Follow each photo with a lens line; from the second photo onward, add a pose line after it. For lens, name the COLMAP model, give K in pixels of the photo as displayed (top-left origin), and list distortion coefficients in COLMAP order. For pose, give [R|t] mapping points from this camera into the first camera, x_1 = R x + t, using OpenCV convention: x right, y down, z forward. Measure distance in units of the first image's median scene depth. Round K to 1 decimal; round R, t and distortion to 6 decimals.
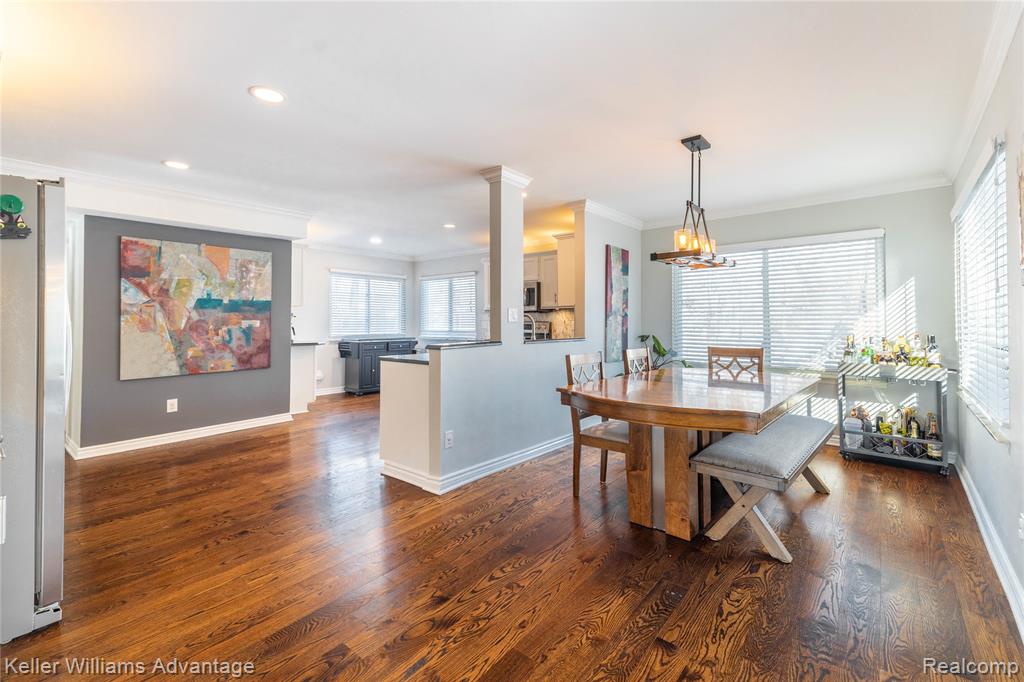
lens RADIAL K [[456.0, 0, 510.0], [0, 456.0, 310.9], [0, 0, 1]] dist [0.045769, -0.012400]
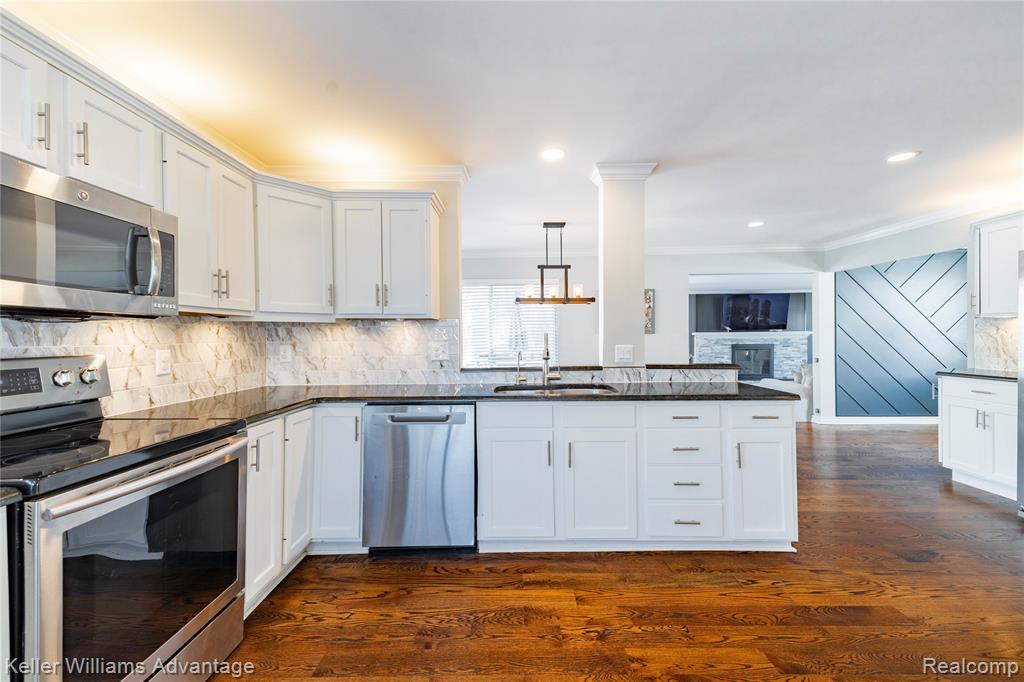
lens RADIAL K [[414.6, 0, 513.3], [0, 414.6, 336.5], [0, 0, 1]] dist [0.034214, -0.003905]
pose [[-0.646835, 0.006495, 0.762602, -0.473730], [-0.008049, 0.999850, -0.015343, 0.025083], [-0.762587, -0.016063, -0.646686, 1.652863]]
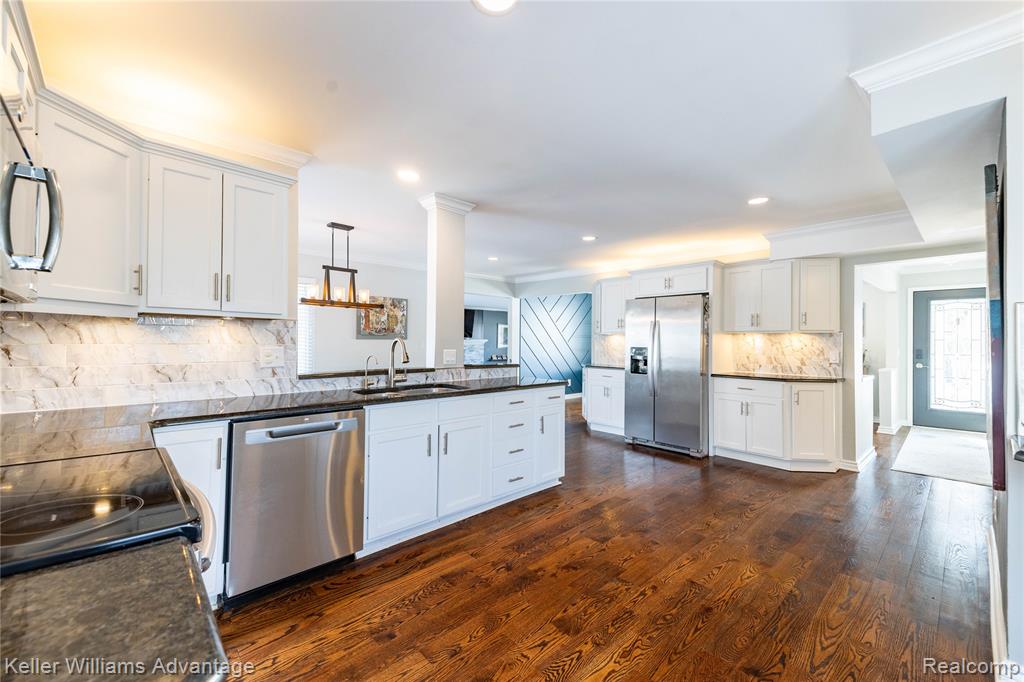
lens RADIAL K [[414.6, 0, 513.8], [0, 414.6, 335.1], [0, 0, 1]] dist [0.034214, -0.003905]
pose [[-0.993992, -0.005498, 0.109318, -0.261450], [-0.009717, 0.999227, -0.038096, 0.029340], [-0.109024, -0.038929, -0.993276, 1.885559]]
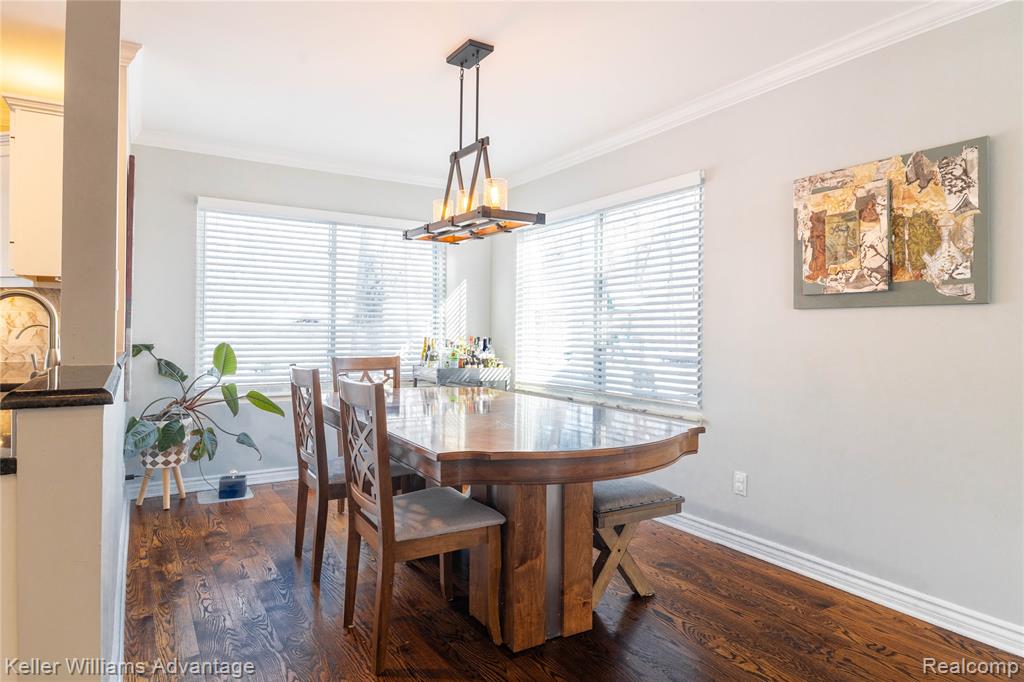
lens RADIAL K [[603.8, 0, 487.3], [0, 603.8, 321.2], [0, 0, 1]] dist [0.019832, -0.005186]
pose [[0.306162, 0.017932, 0.951811, -0.360995], [-0.036105, 0.999322, -0.007213, 0.025991], [-0.951295, -0.032156, 0.306602, 0.576464]]
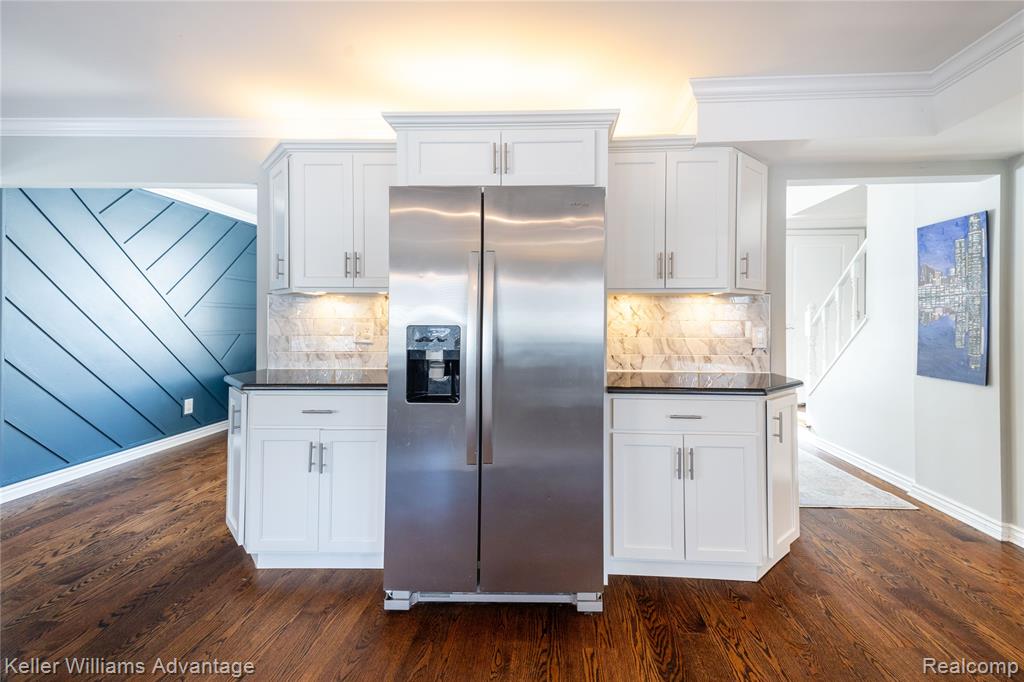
lens RADIAL K [[456.0, 0, 544.0], [0, 456.0, 317.2], [0, 0, 1]] dist [0.045769, -0.012400]
pose [[-0.786358, -0.007787, -0.617722, -0.297237], [0.013152, 0.999483, -0.029342, 0.021977], [0.617631, -0.031198, -0.785849, 1.011183]]
